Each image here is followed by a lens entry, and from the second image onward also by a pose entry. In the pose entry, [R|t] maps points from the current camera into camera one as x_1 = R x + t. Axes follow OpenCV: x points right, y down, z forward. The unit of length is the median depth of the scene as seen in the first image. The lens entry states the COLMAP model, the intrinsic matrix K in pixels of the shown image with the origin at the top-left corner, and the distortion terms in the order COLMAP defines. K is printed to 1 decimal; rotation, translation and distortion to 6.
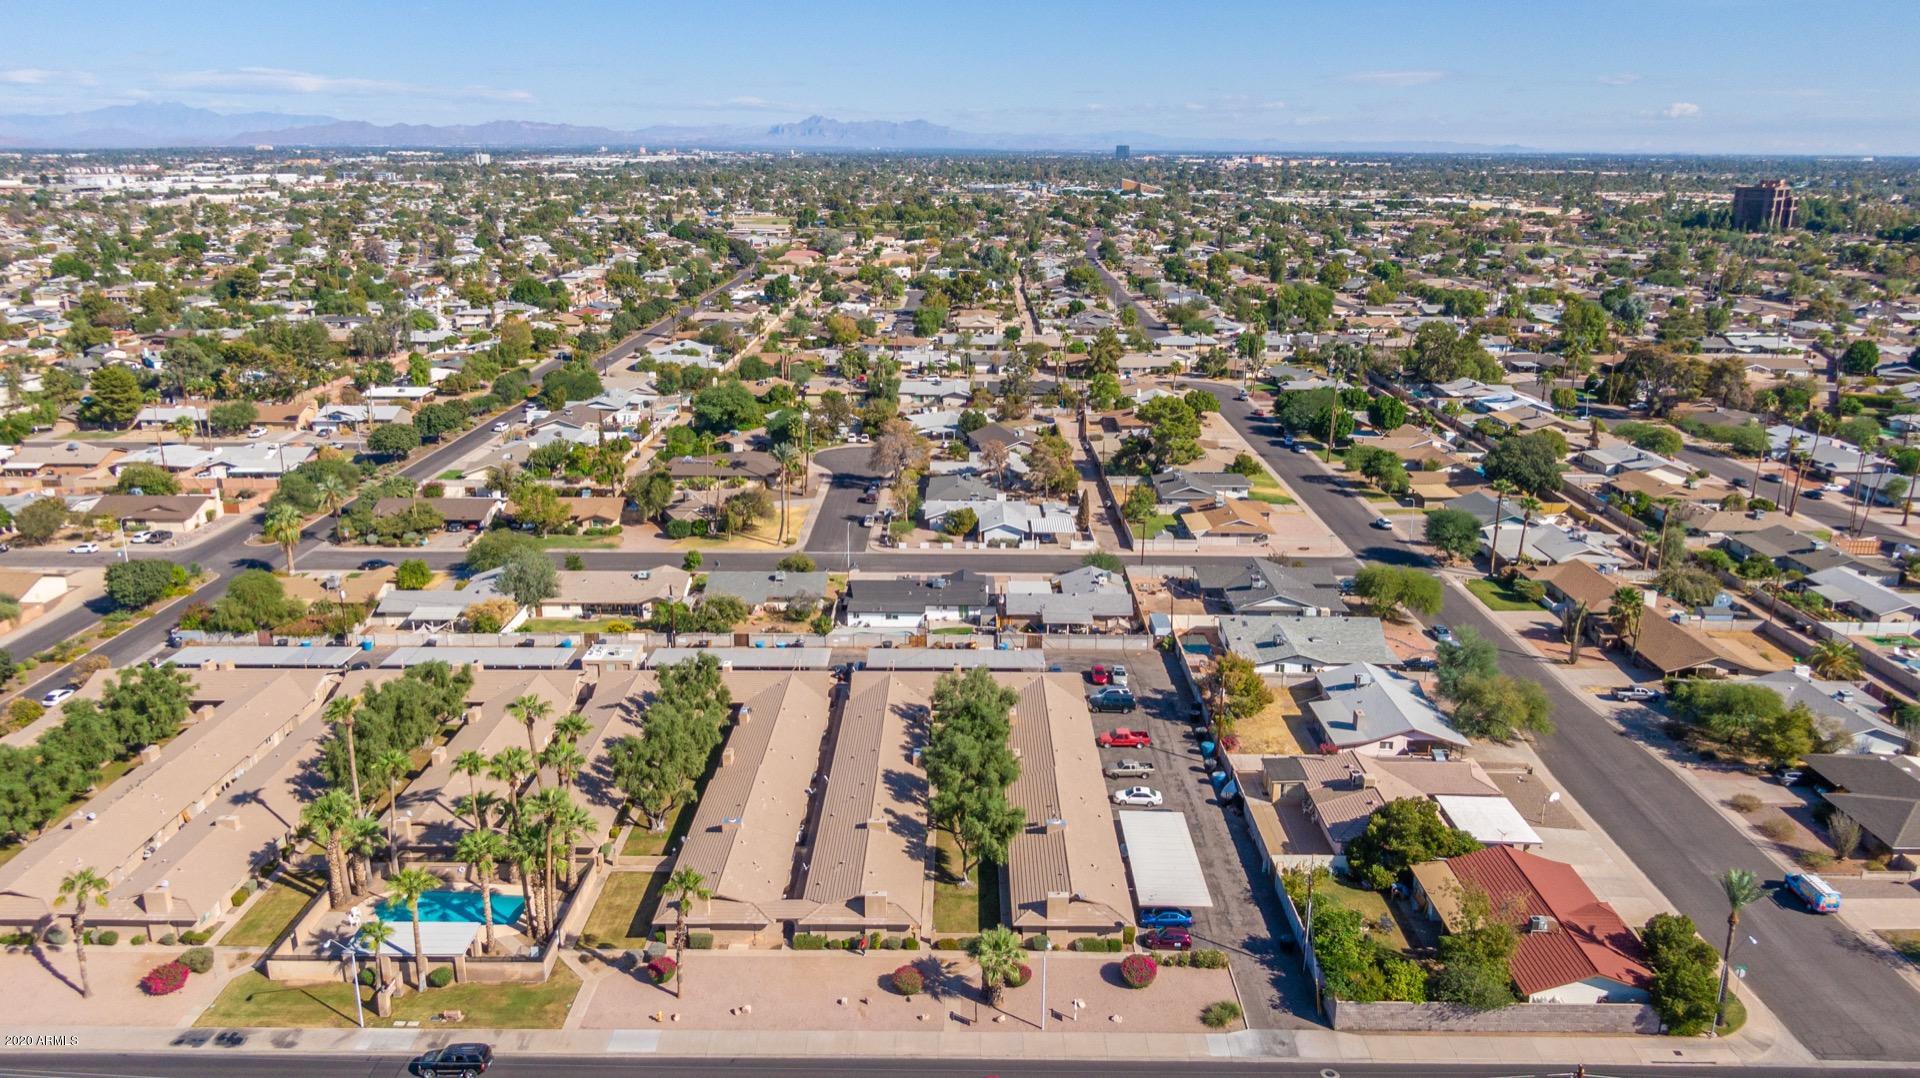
lens RADIAL K [[1375.4, 0, 956.9], [0, 1375.4, 536.5], [0, 0, 1]] dist [0.050450, -0.081559]
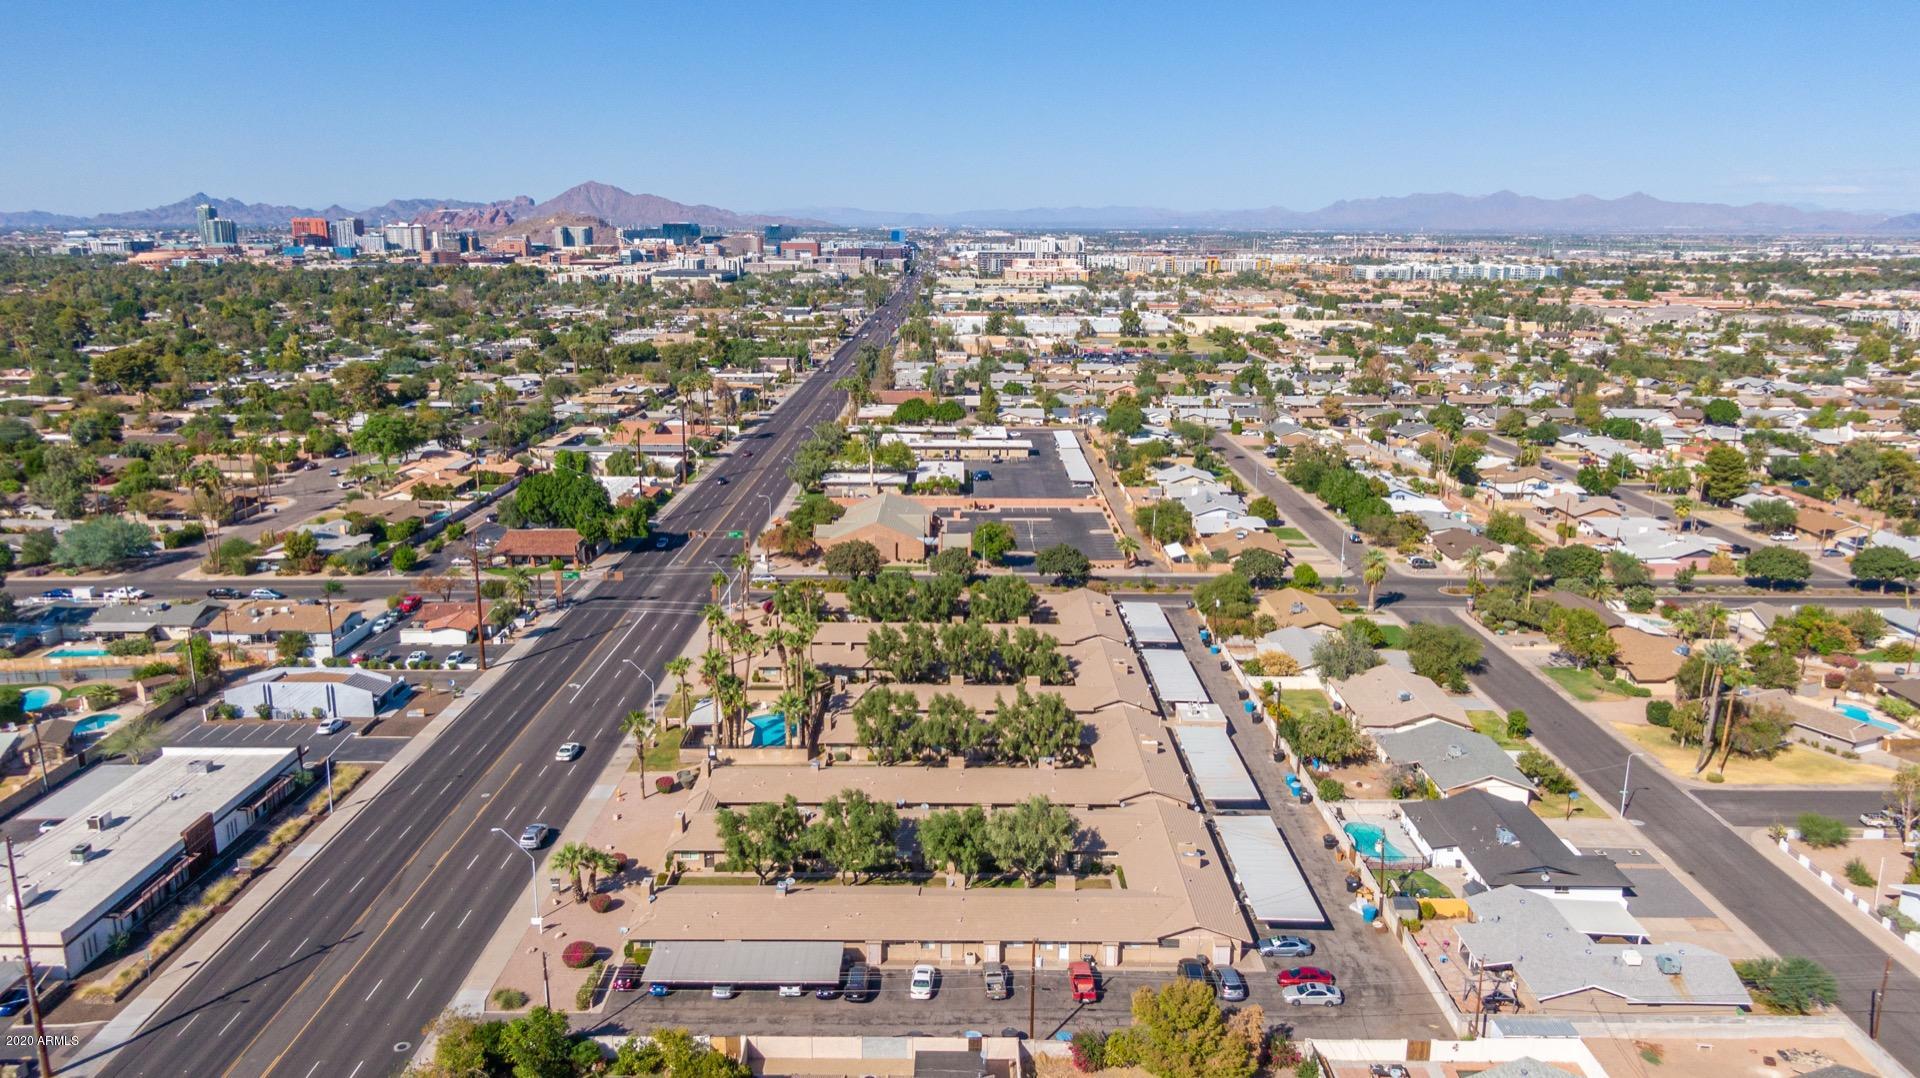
lens RADIAL K [[1375.4, 0, 956.9], [0, 1375.4, 536.5], [0, 0, 1]] dist [0.050450, -0.081559]
pose [[-0.000130, 0.215872, -0.976422, 0.907369], [-0.277417, 0.938089, 0.207434, -0.252820], [0.960750, 0.270903, 0.059764, 0.893075]]
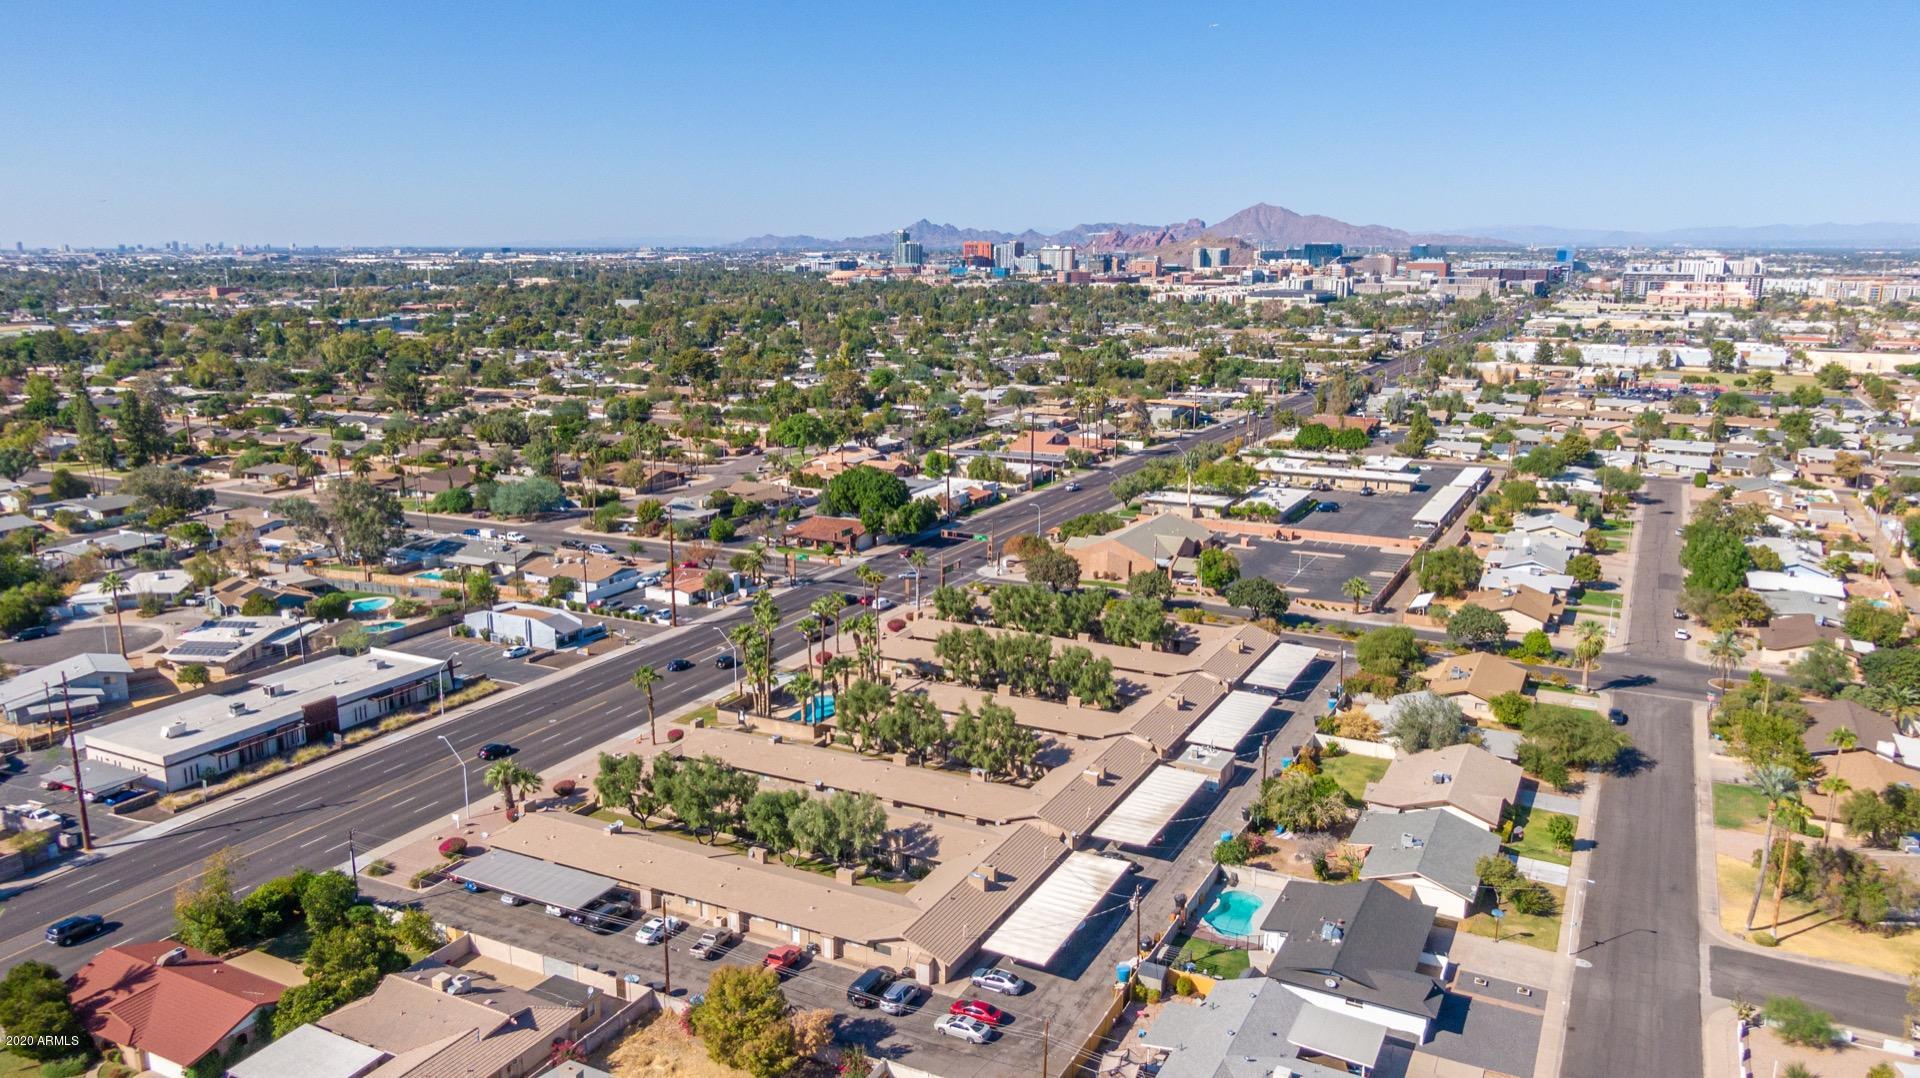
lens RADIAL K [[1375.4, 0, 956.9], [0, 1375.4, 536.5], [0, 0, 1]] dist [0.050450, -0.081559]
pose [[-0.454168, 0.179496, -0.872647, 0.810440], [-0.247870, 0.915363, 0.317286, -0.403043], [0.855741, 0.360404, -0.371237, 1.423811]]
